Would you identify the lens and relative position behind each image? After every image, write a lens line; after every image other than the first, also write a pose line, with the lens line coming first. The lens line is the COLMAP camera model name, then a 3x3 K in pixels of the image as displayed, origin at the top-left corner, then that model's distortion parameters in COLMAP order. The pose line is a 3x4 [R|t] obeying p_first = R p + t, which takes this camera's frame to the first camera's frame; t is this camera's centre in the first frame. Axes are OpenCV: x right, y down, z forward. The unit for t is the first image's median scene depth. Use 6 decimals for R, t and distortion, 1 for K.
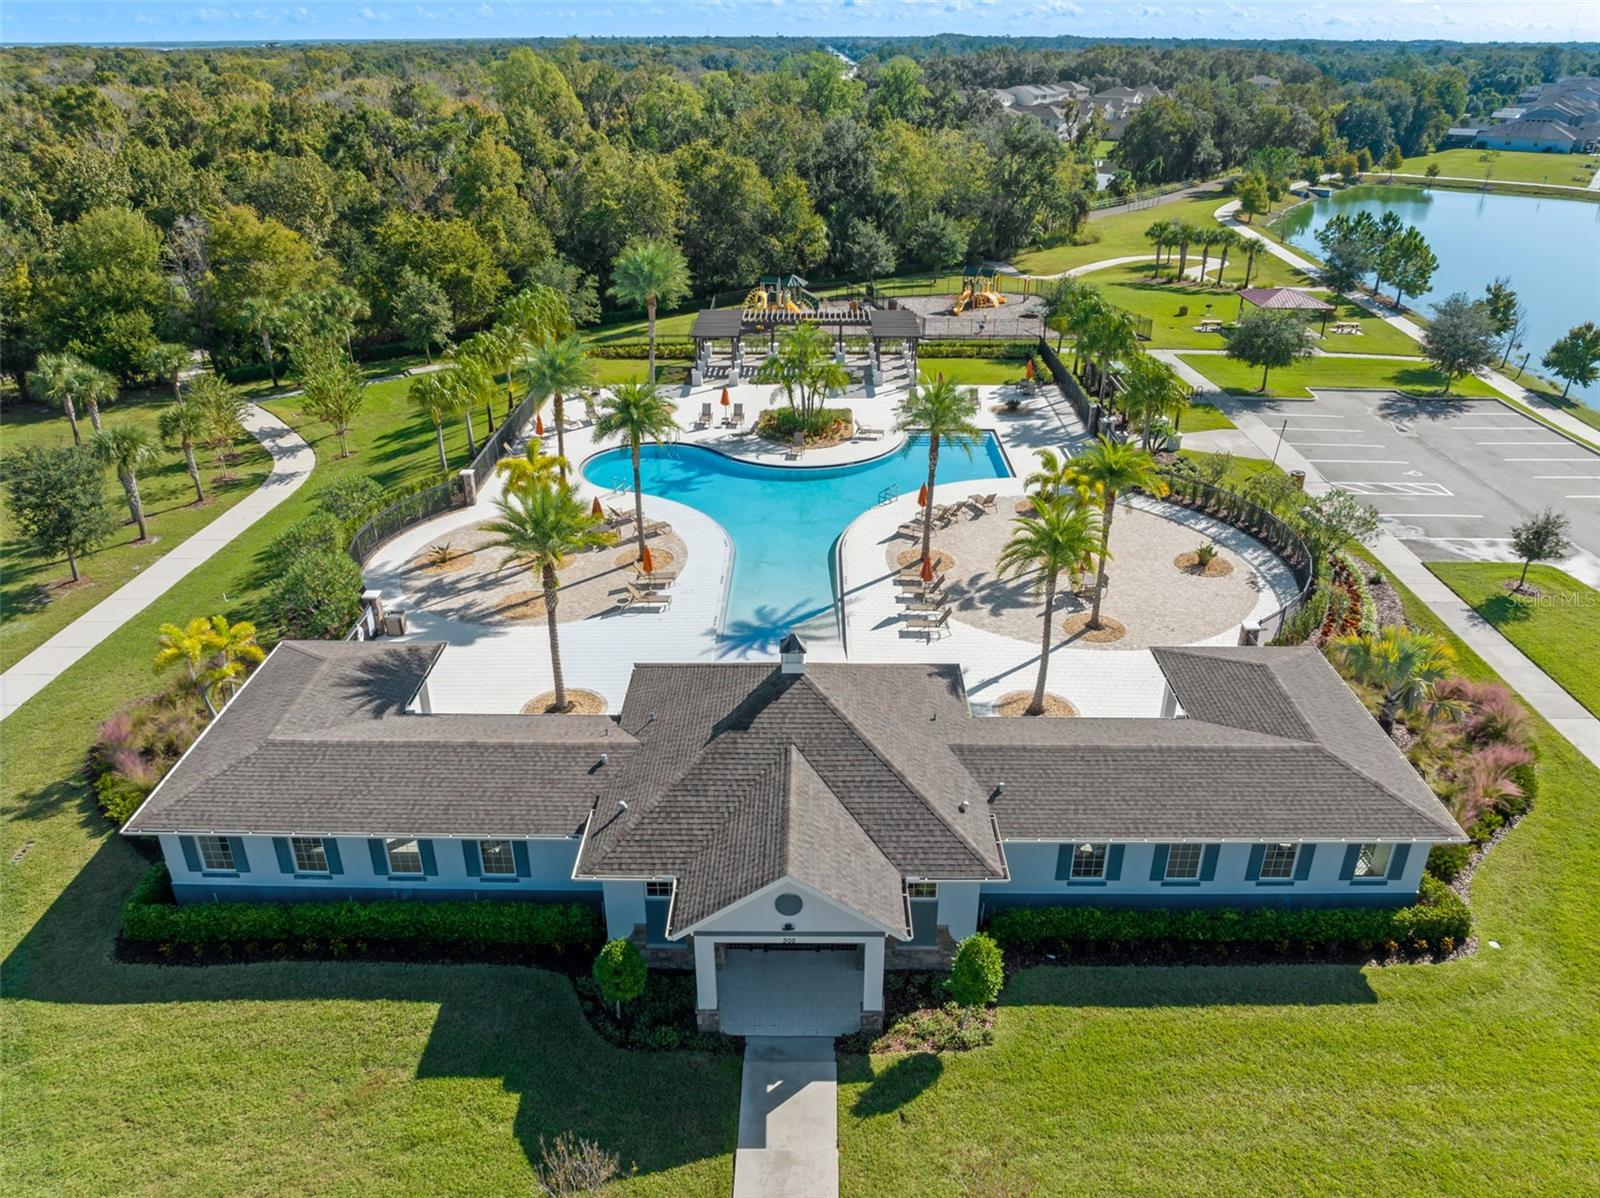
lens RADIAL K [[1141.8, 0, 800.0], [0, 1141.8, 599.0], [0, 0, 1]] dist [-0.057050, 0.028751]
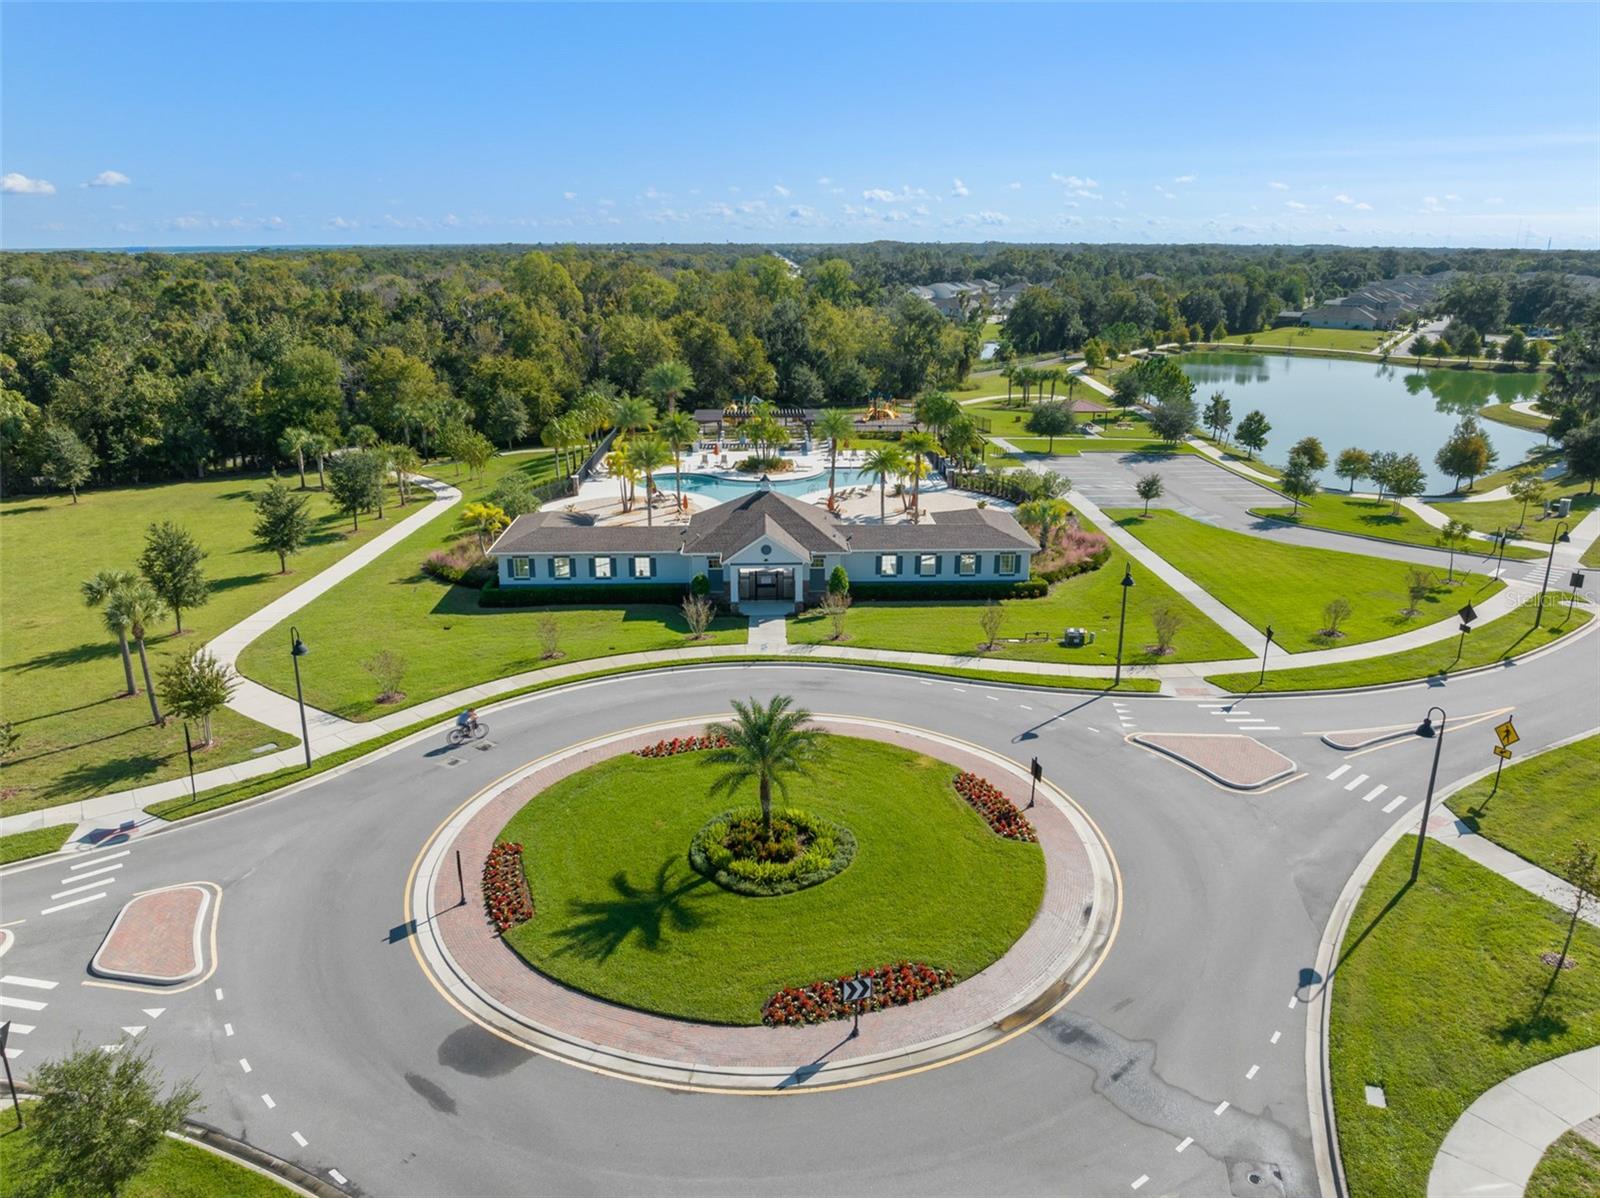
lens RADIAL K [[1117.2, 0, 800.0], [0, 1117.2, 599.0], [0, 0, 1]] dist [-0.000832, -0.091045]
pose [[0.999026, -0.012751, 0.042240, -0.008718], [0.019088, 0.988011, -0.153200, 0.161414], [-0.039780, 0.153857, 0.987292, -0.324024]]
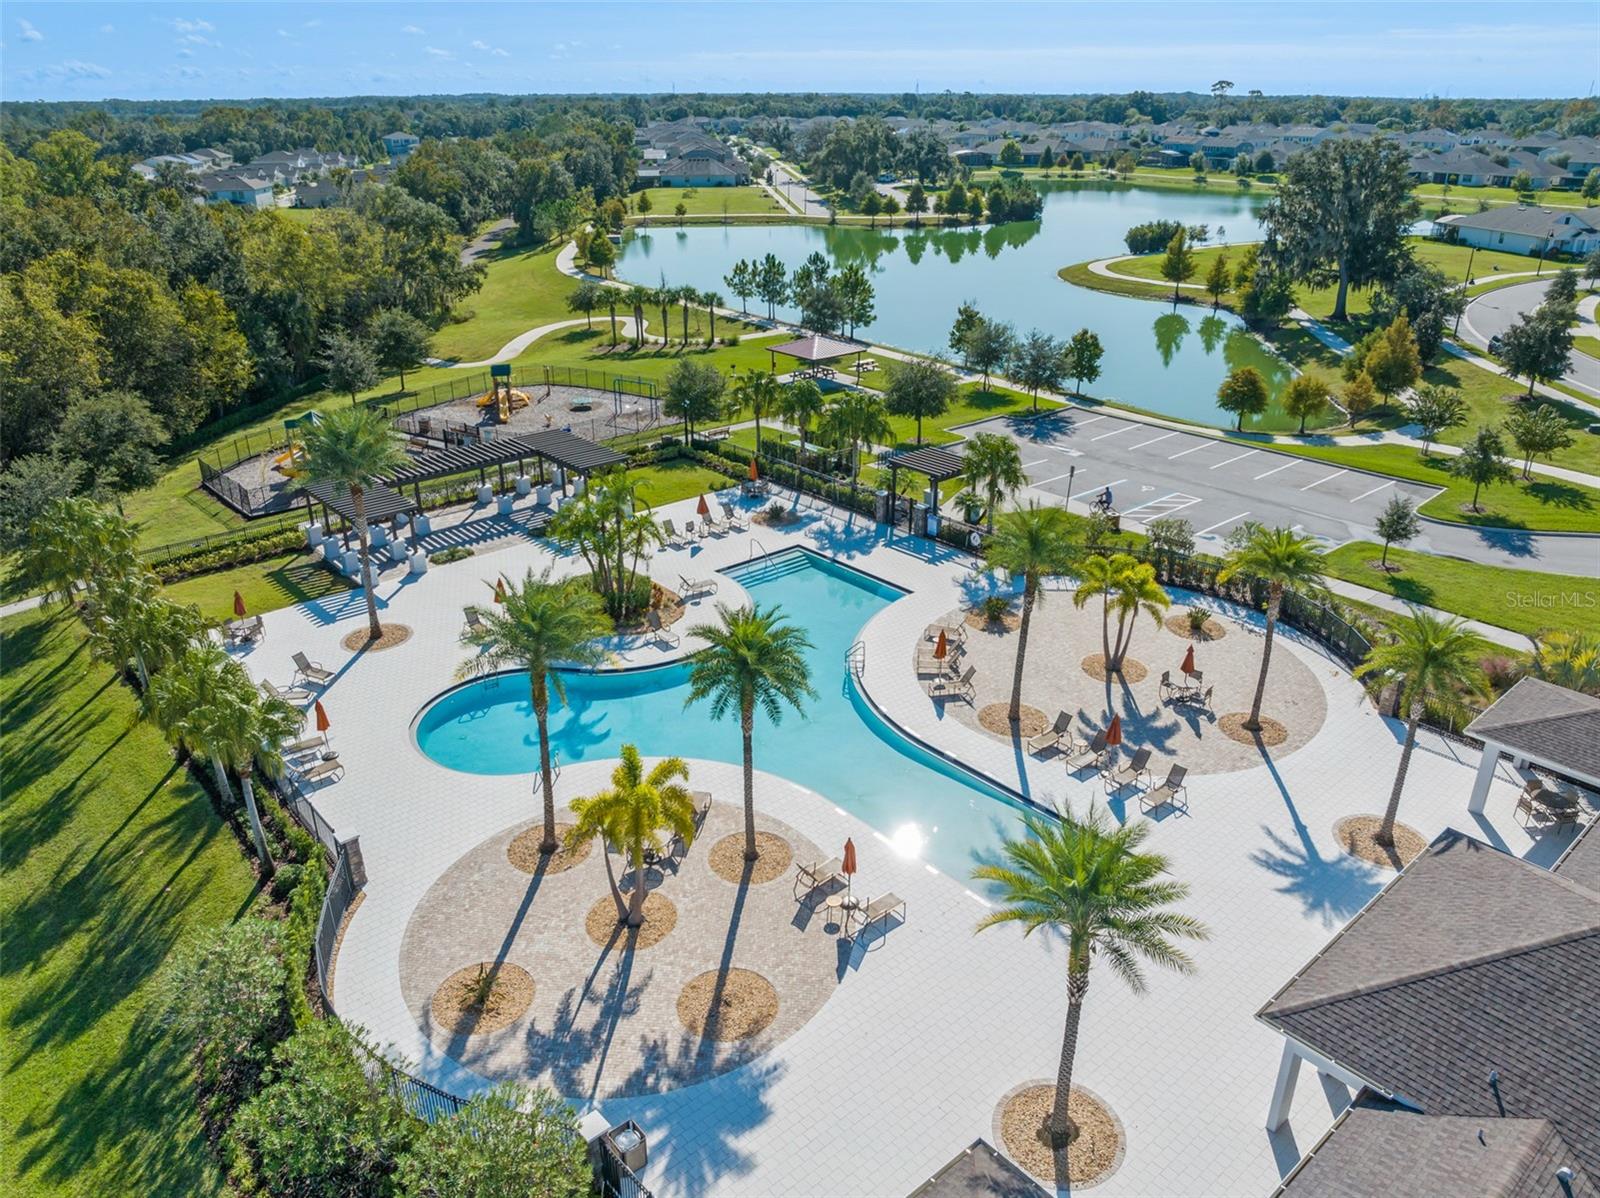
lens RADIAL K [[1141.8, 0, 800.0], [0, 1141.8, 599.0], [0, 0, 1]] dist [-0.057050, 0.028751]
pose [[0.747375, -0.273005, 0.605721, -0.204633], [0.298913, 0.952365, 0.060424, -0.090179], [-0.593364, 0.135899, 0.793379, 0.175383]]
